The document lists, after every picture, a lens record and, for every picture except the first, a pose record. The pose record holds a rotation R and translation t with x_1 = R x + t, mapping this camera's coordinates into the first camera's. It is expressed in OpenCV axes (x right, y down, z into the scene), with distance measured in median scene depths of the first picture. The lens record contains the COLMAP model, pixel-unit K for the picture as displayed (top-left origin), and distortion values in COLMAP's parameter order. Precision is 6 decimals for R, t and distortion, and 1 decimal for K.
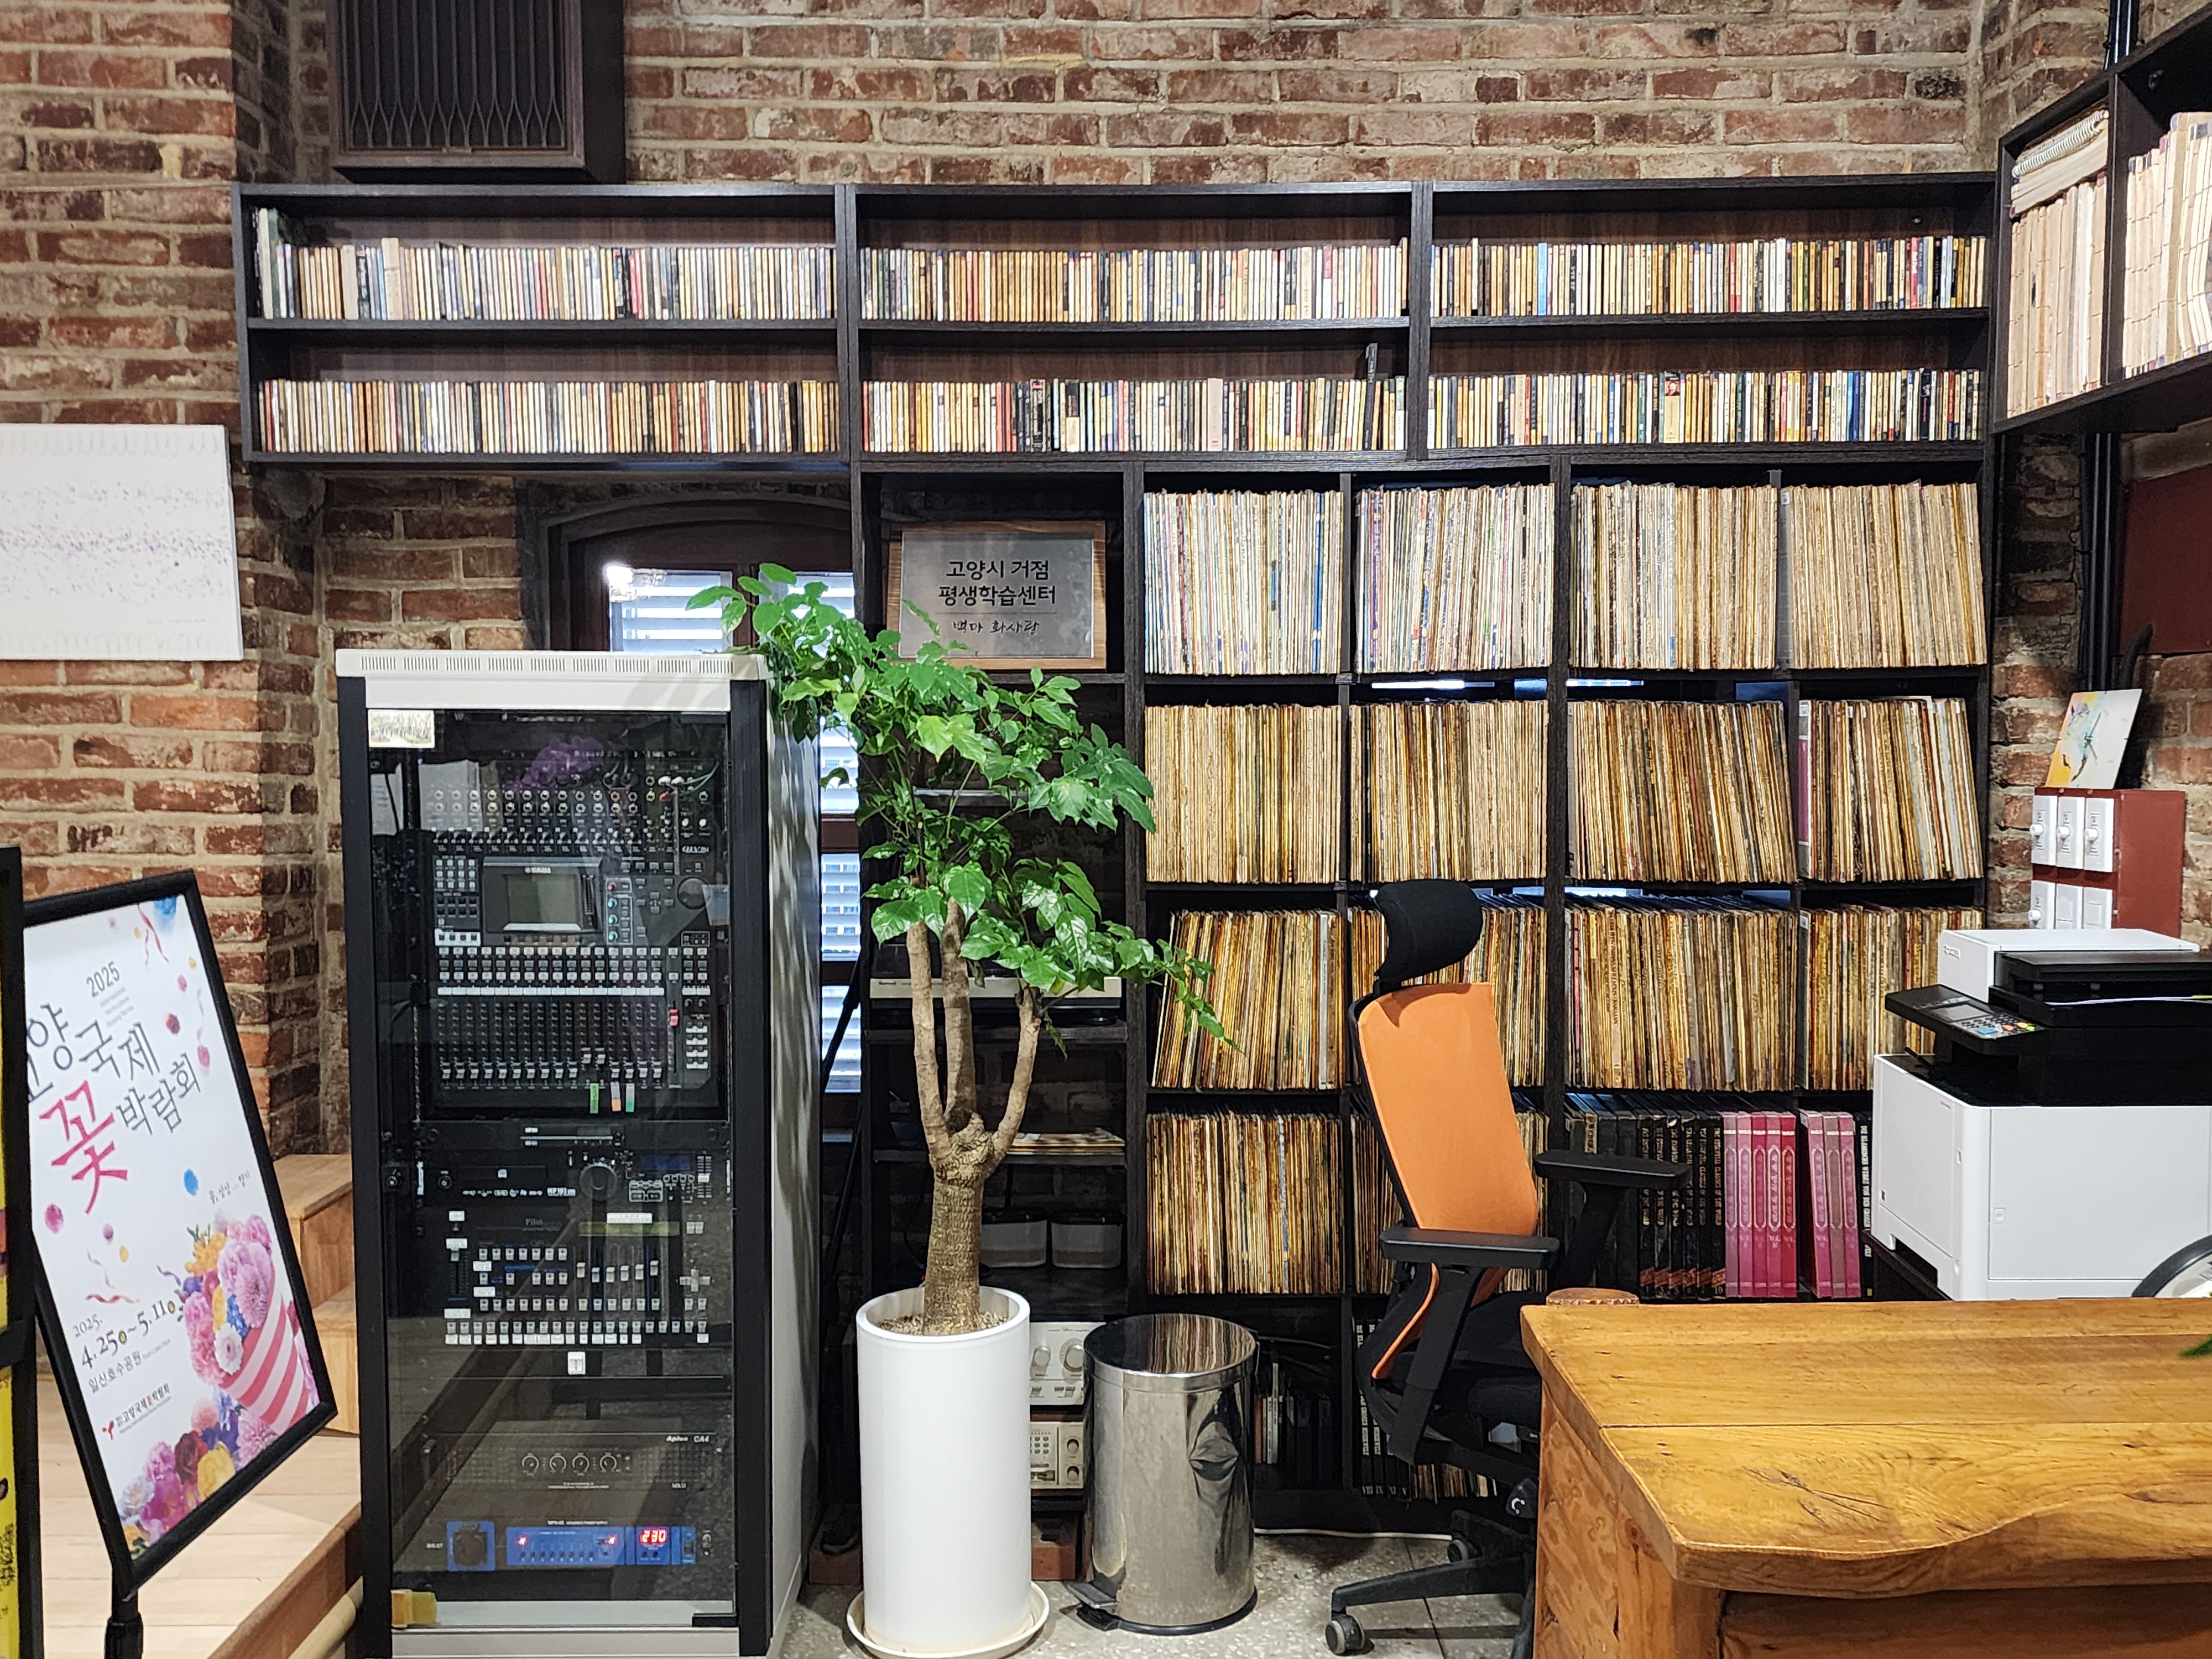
lens RADIAL K [[2064.3, 0, 1106.5], [0, 2064.3, 836.3], [0, 0, 1]] dist [0.029463, 0.000000]
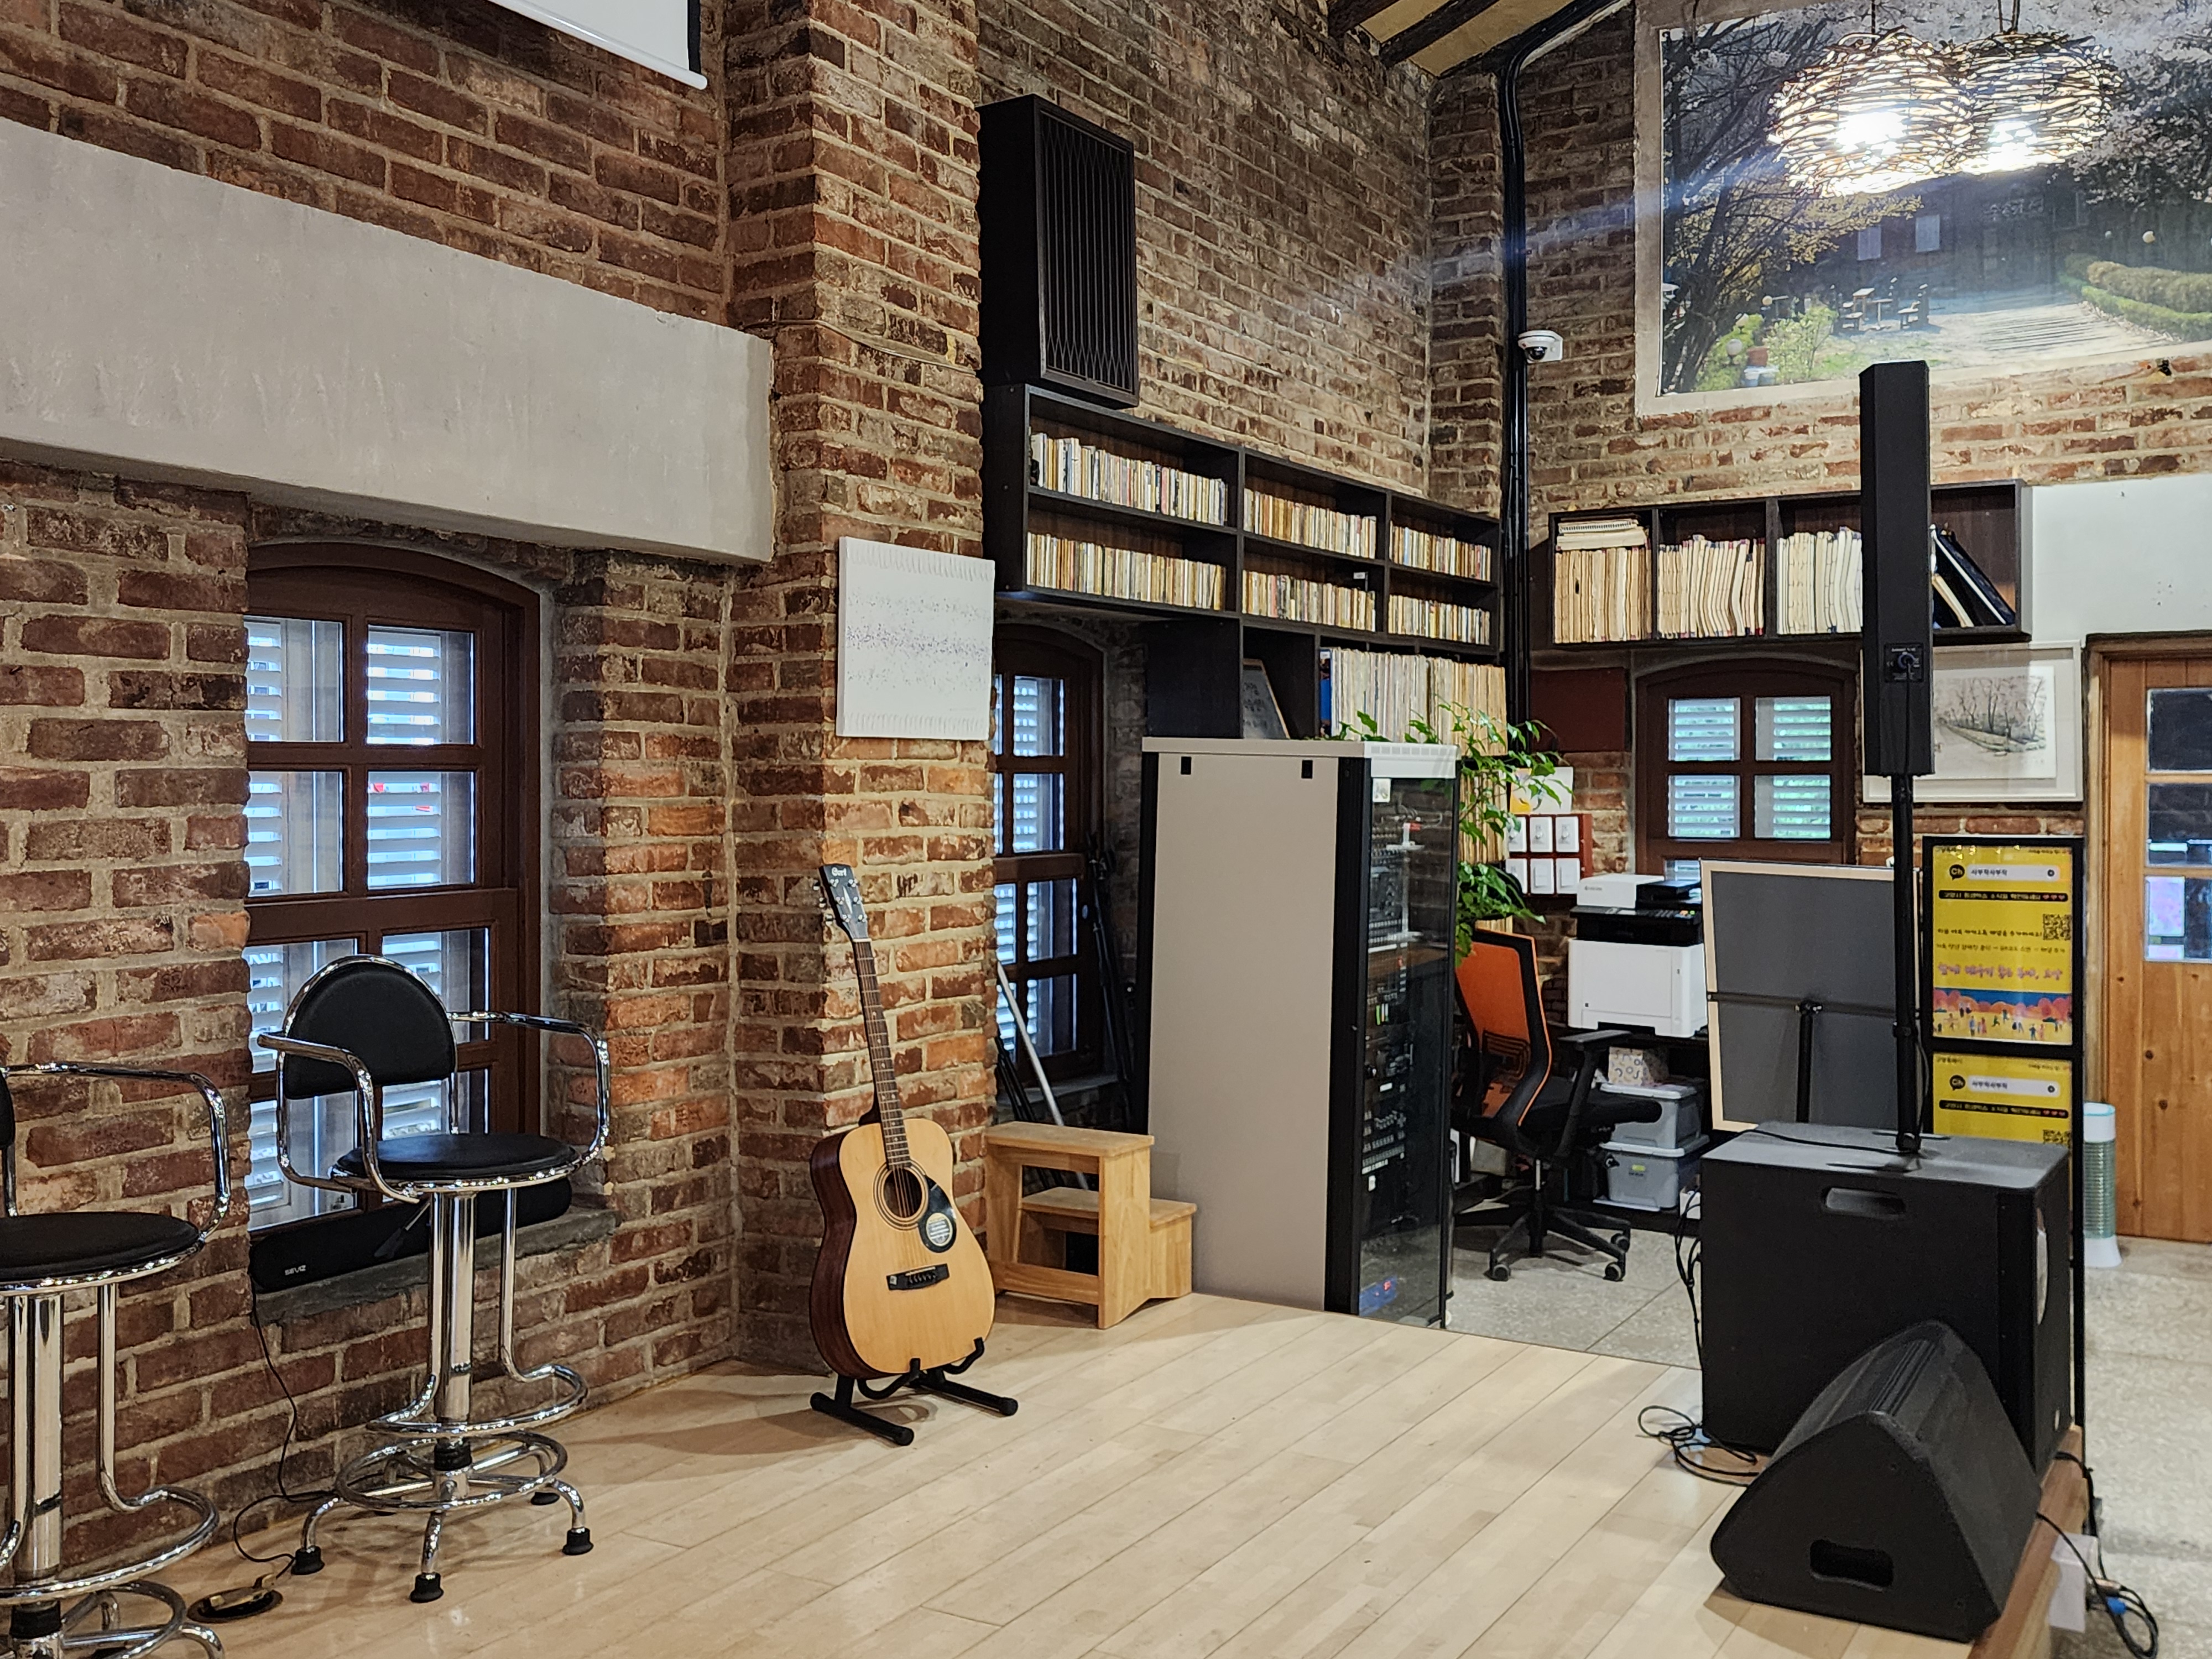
lens RADIAL K [[2064.3, 0, 1113.7], [0, 2064.3, 825.6], [0, 0, 1]] dist [0.029463, 0.000000]
pose [[0.491818, -0.025805, 0.870315, -1.499211], [0.051409, 0.998678, 0.000559, -0.028602], [-0.869179, 0.044467, 0.492494, 0.302942]]
